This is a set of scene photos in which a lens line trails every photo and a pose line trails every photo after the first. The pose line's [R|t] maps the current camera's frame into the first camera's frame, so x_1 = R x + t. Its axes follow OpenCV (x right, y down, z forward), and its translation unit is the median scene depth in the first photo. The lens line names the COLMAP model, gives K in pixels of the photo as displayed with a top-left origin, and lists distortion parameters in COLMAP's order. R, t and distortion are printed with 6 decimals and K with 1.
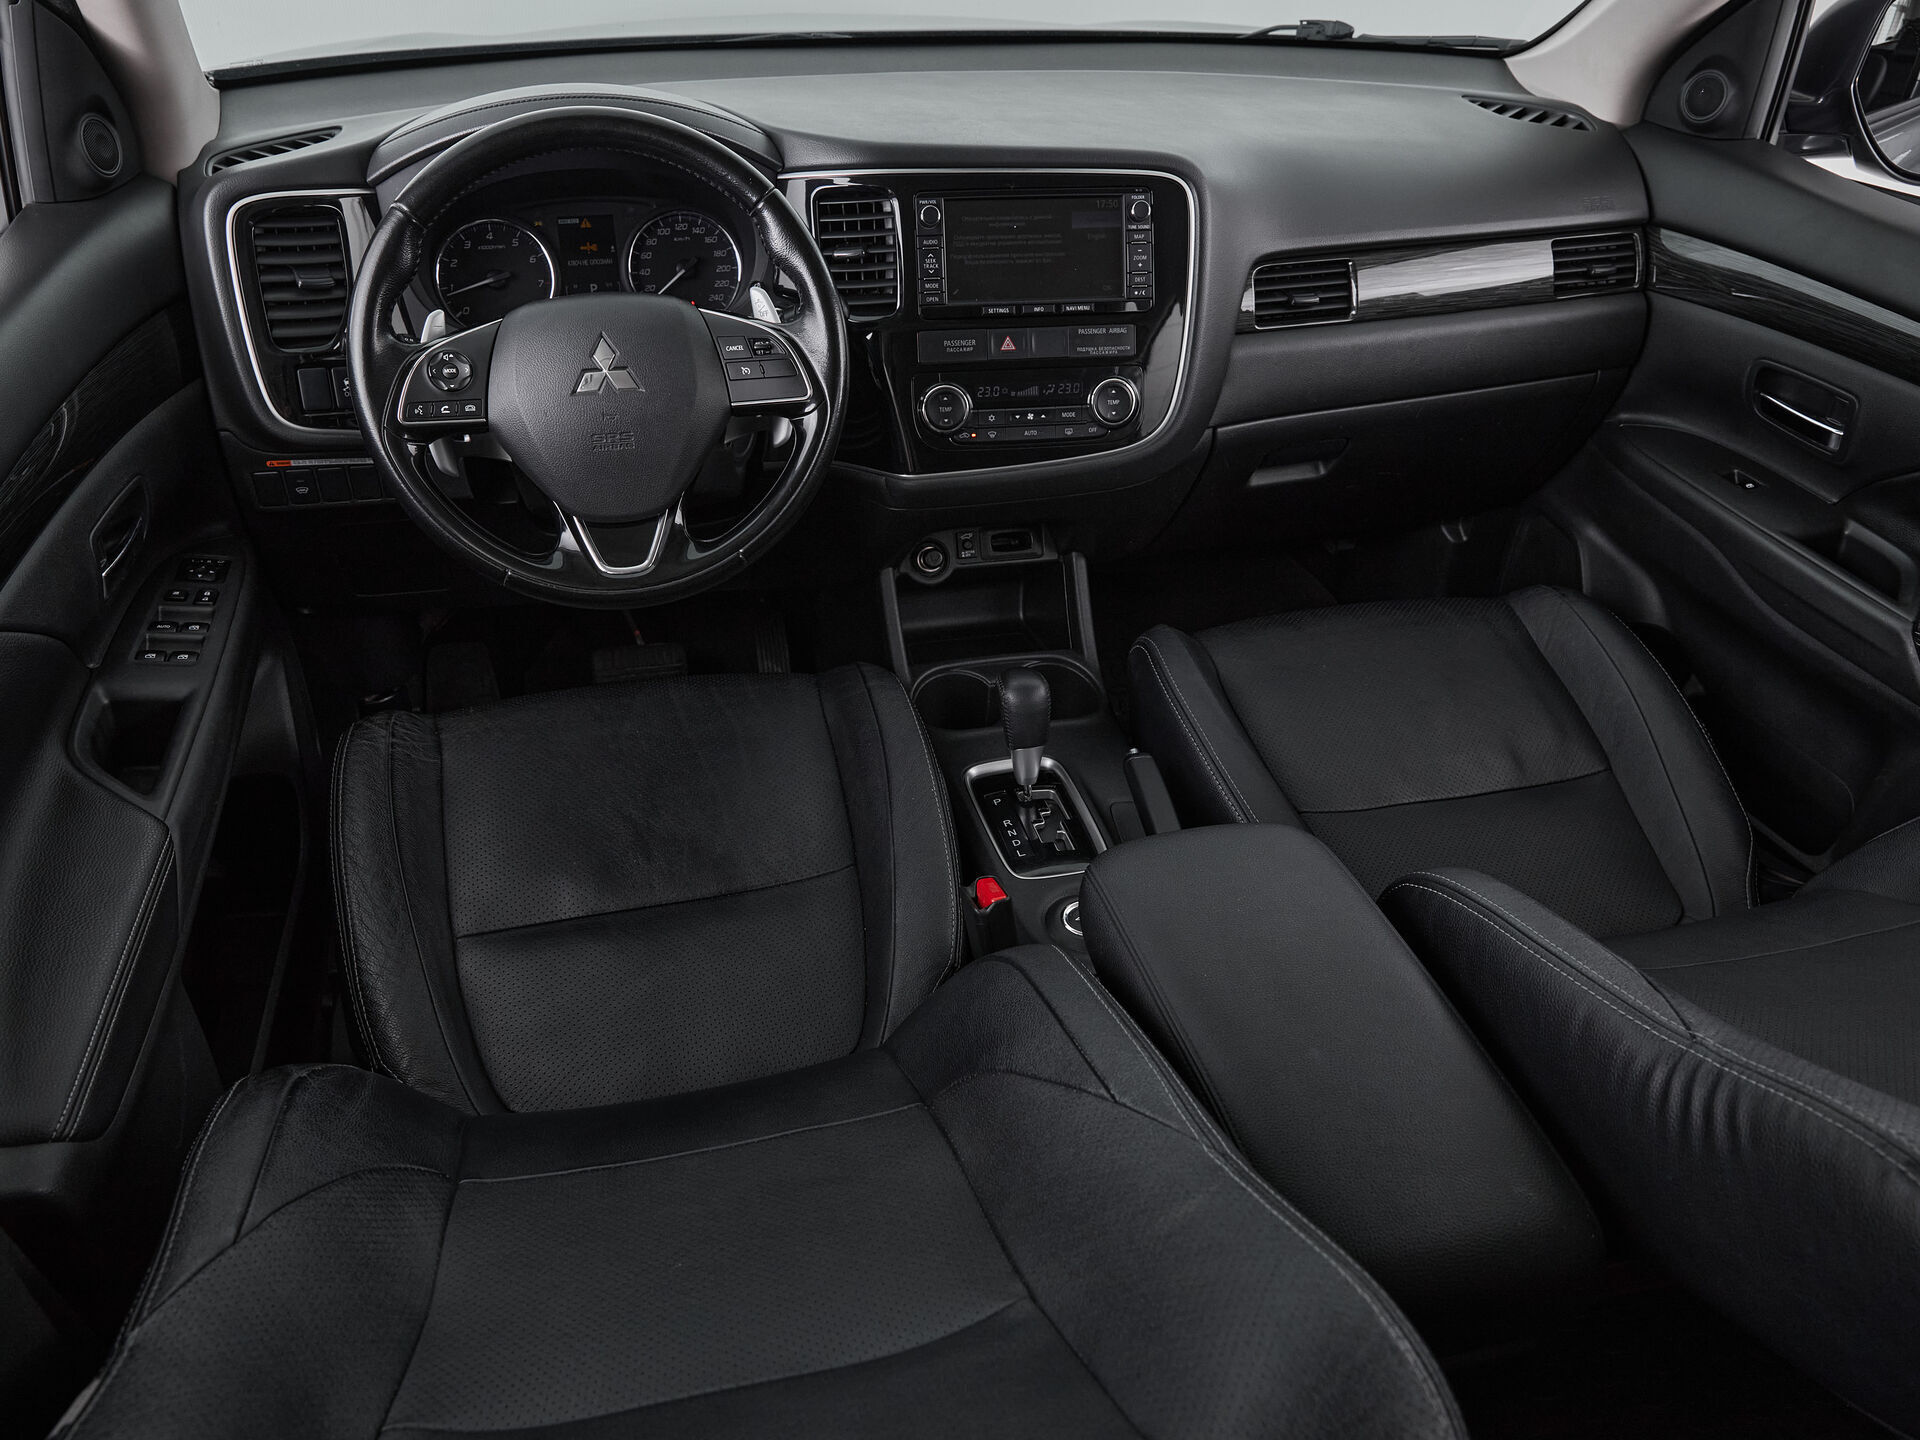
lens RADIAL K [[1417.7, 0, 917.2], [0, 1417.7, 714.3], [0, 0, 1]] dist [-0.018410, -0.002395]
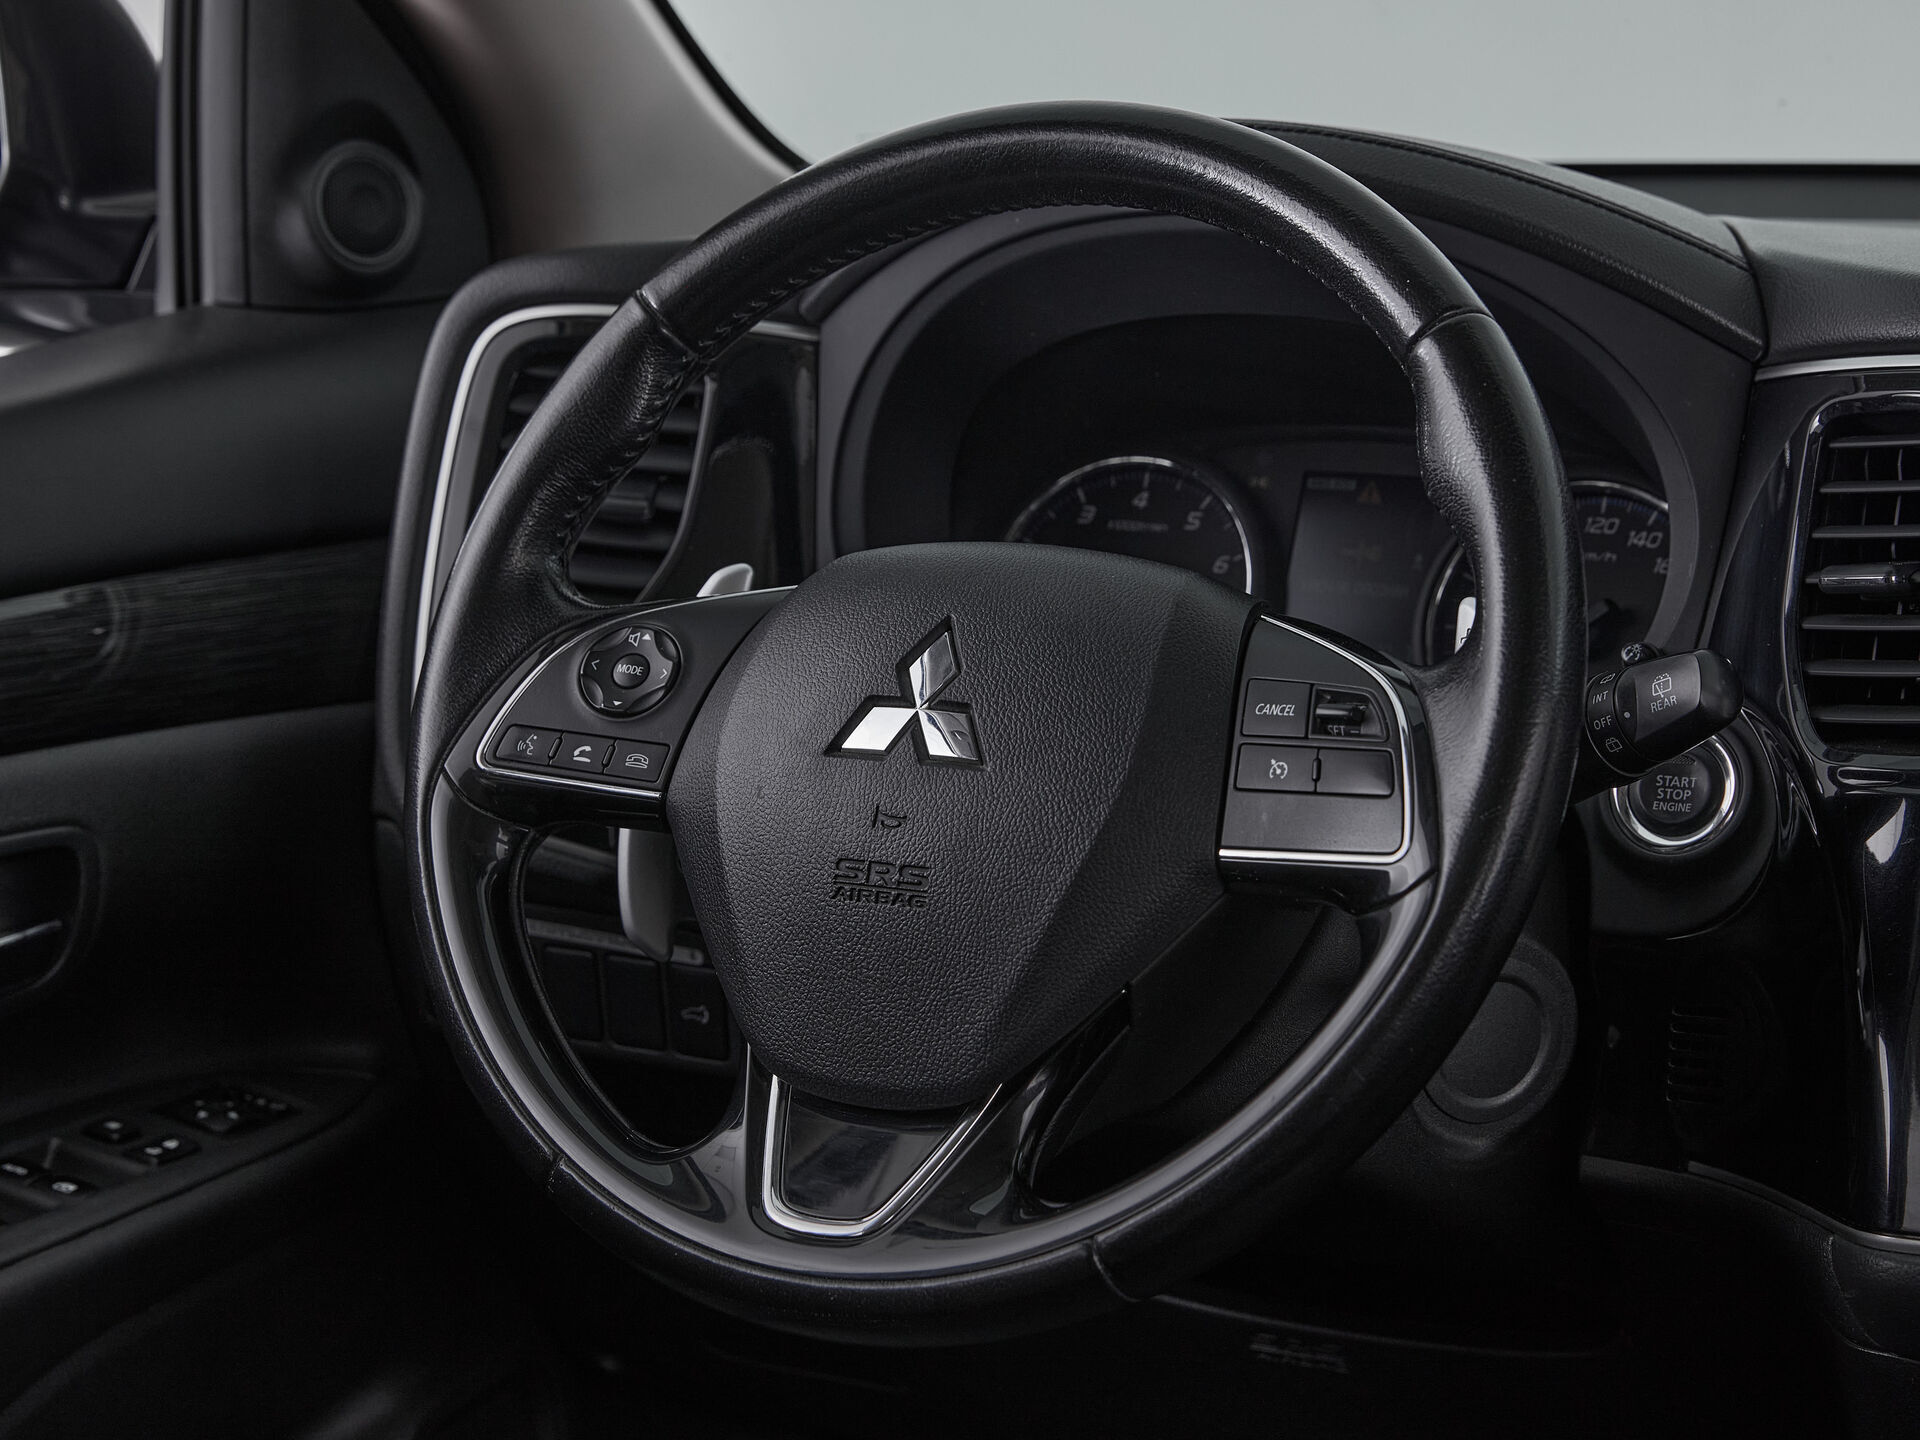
lens RADIAL K [[4023.0, 0, 972.2], [0, 4023.0, 723.8], [0, 0, 1]] dist [-0.092383, 0.000000]
pose [[0.753183, 0.093613, -0.651117, 0.419045], [-0.345315, 0.898740, -0.270231, 0.040266], [0.559887, 0.428373, 0.709241, 0.209971]]
